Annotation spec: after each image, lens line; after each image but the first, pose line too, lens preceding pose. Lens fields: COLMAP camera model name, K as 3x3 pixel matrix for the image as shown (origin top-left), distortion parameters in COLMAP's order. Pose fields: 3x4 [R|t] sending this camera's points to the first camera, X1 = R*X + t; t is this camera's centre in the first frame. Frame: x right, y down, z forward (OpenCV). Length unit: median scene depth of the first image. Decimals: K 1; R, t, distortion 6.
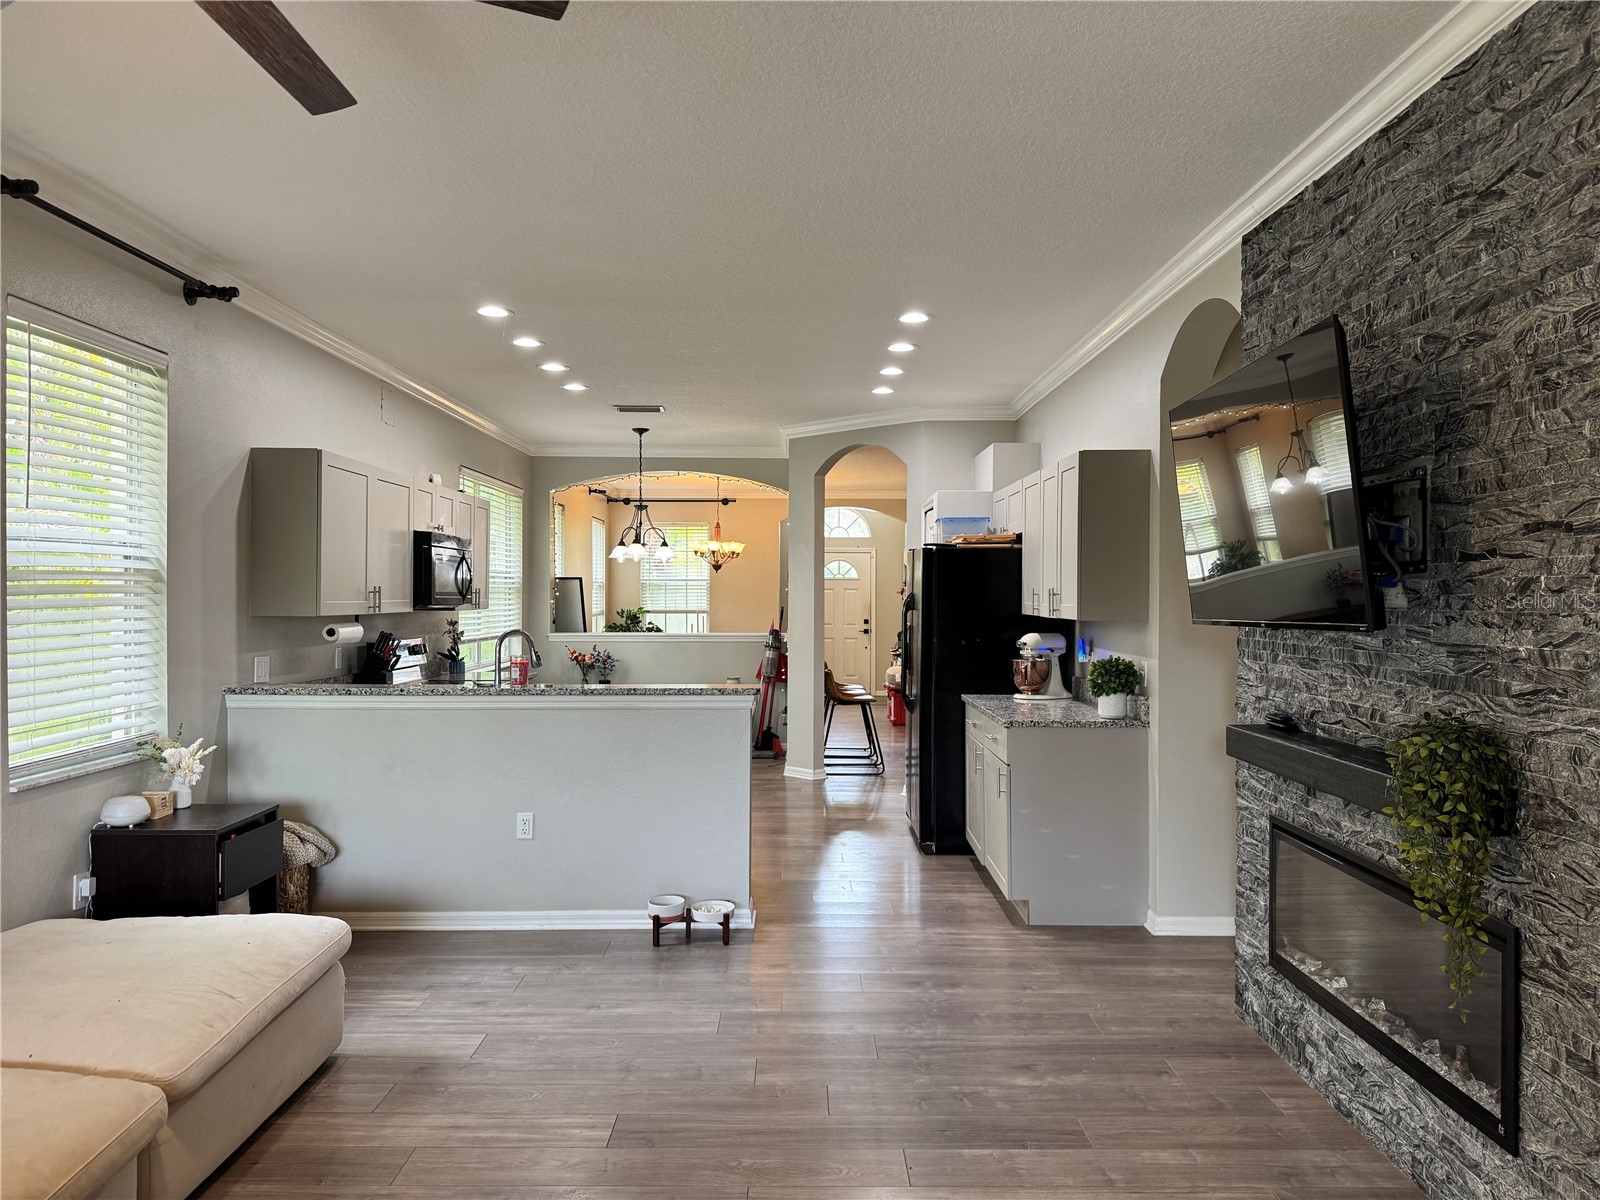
lens RADIAL K [[1110.7, 0, 801.5], [0, 1110.7, 606.9], [0, 0, 1]] dist [0.134091, -0.240542]
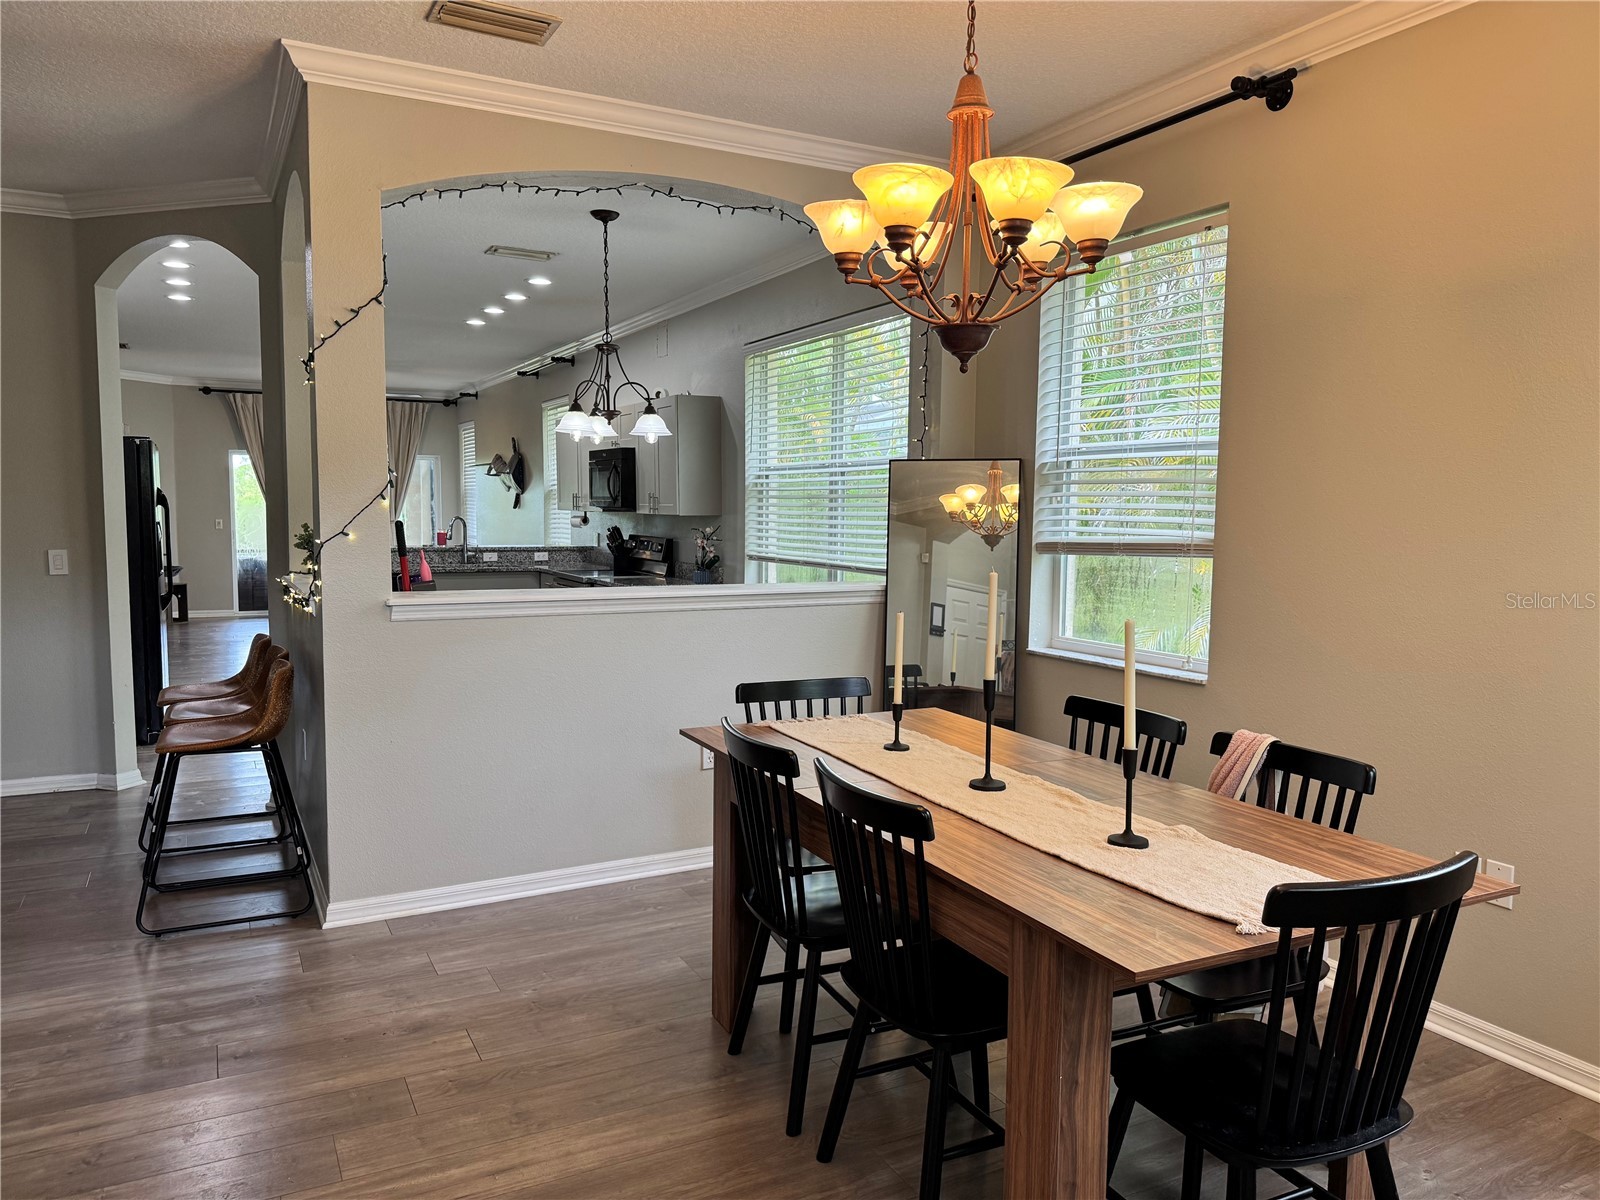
lens RADIAL K [[1110.7, 0, 801.5], [0, 1110.7, 606.9], [0, 0, 1]] dist [0.134091, -0.240542]
pose [[-0.884767, 0.030885, -0.465009, 0.120362], [-0.017957, 0.994801, 0.100240, -0.033771], [0.465687, 0.097039, -0.879613, 4.030071]]
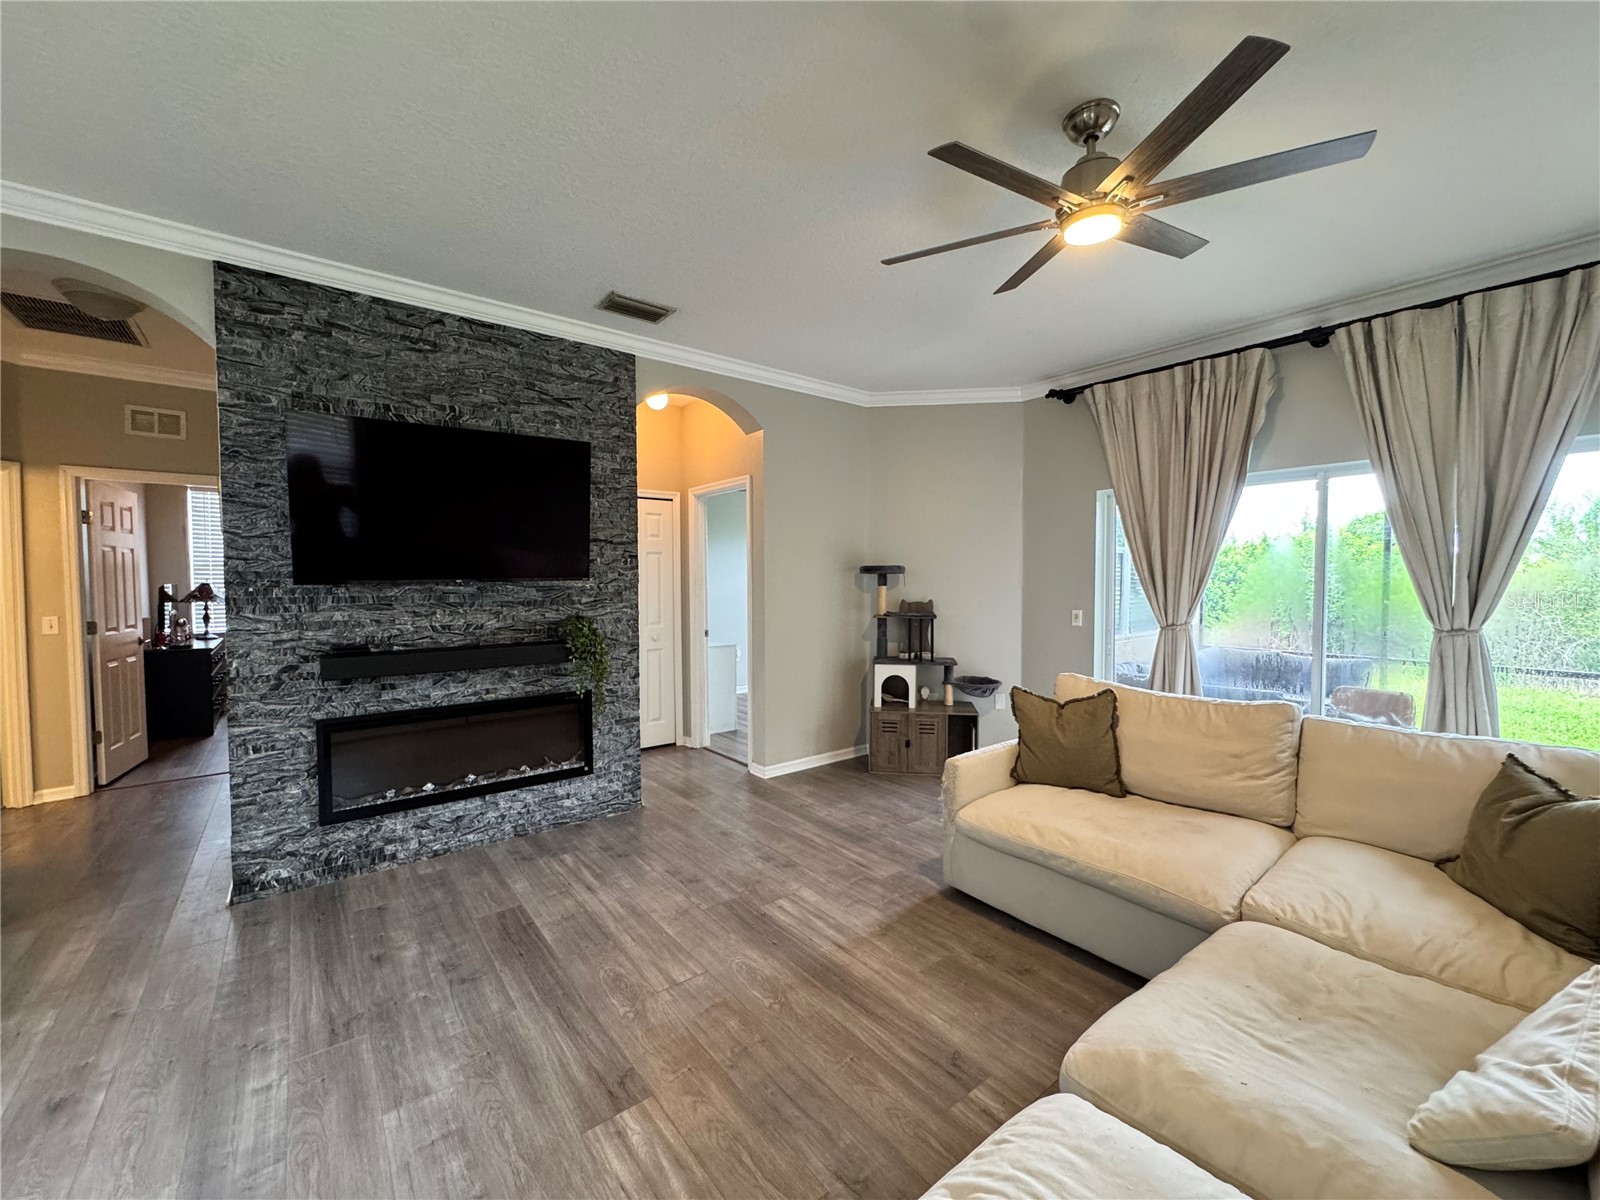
lens RADIAL K [[641.5, 0, 799.3], [0, 641.5, 602.1], [0, 0, 1]] dist [-0.000562, 0.000216]
pose [[-0.616042, -0.031168, 0.787096, -0.577215], [0.009897, 0.998832, 0.047298, 0.006232], [-0.787651, 0.036928, -0.615014, 1.024087]]
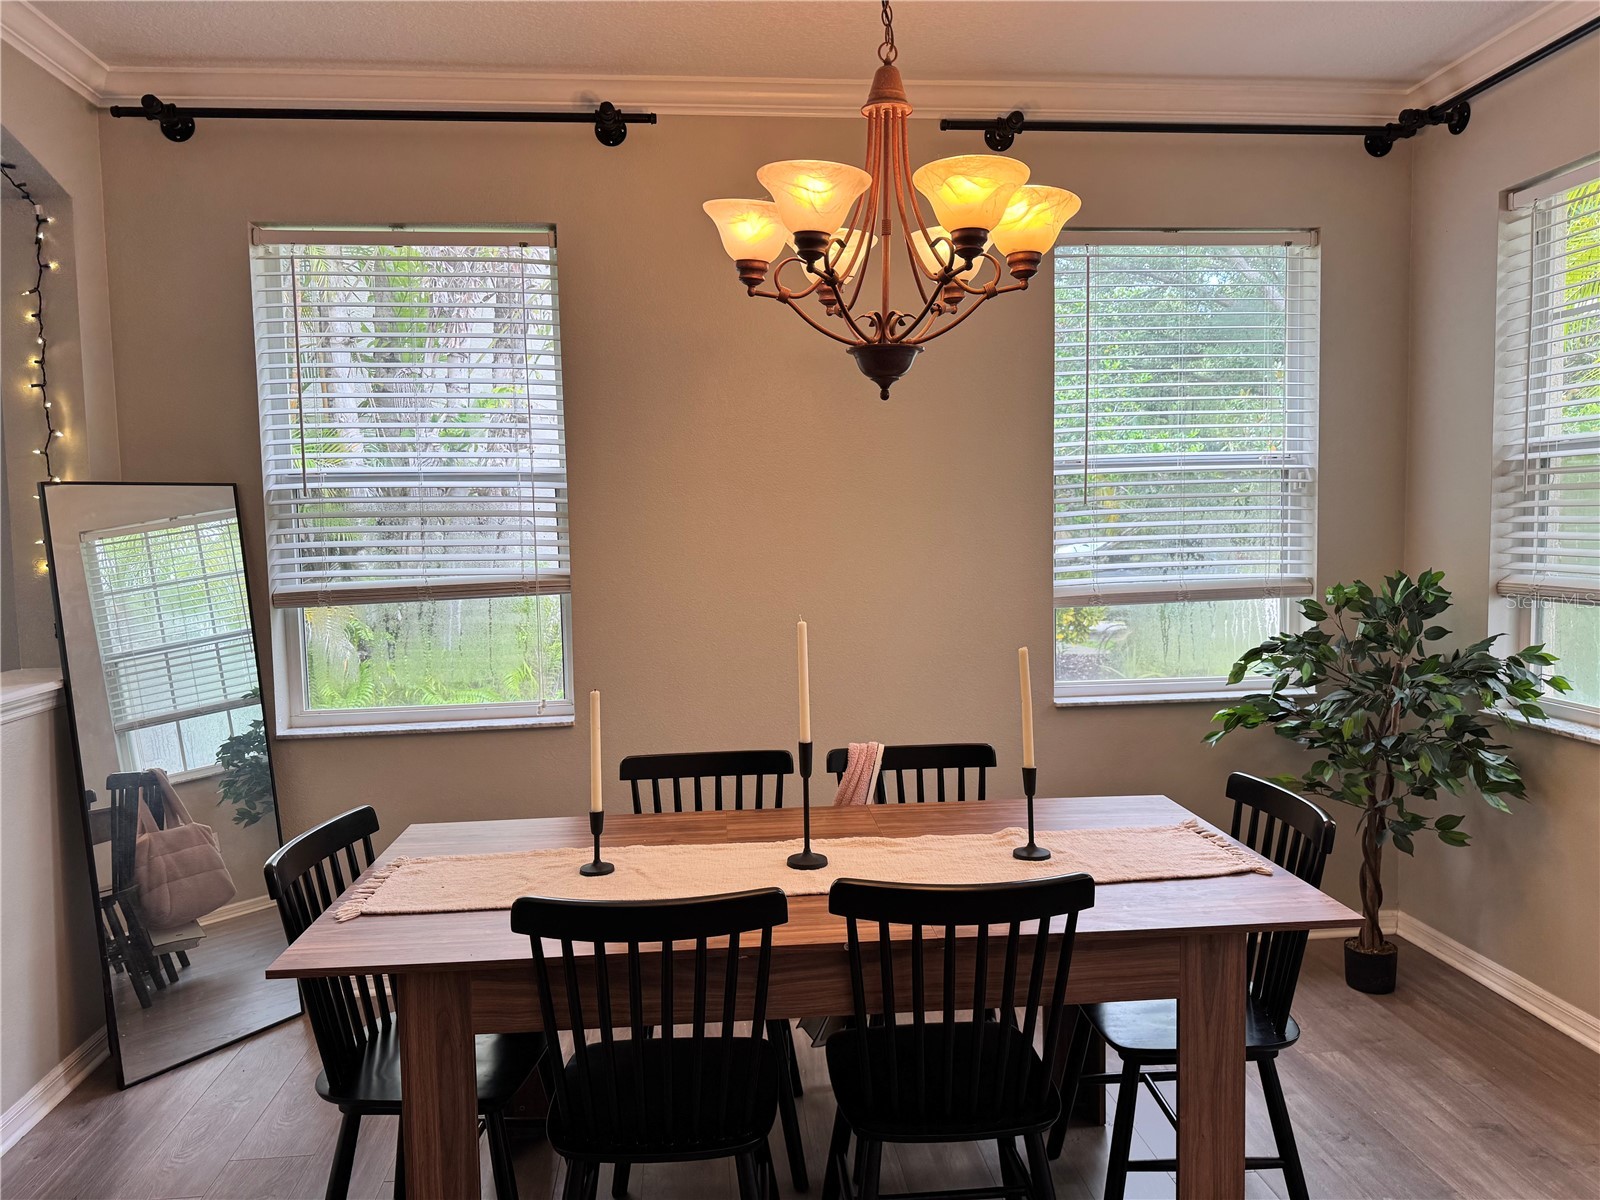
lens RADIAL K [[1102.4, 0, 813.6], [0, 1102.4, 600.7], [0, 0, 1]] dist [0.128540, -0.162158]
pose [[0.105005, 0.071927, -0.991867, 0.304100], [0.007933, 0.997289, 0.073160, -0.045884], [0.994440, -0.015551, 0.104150, 3.406675]]
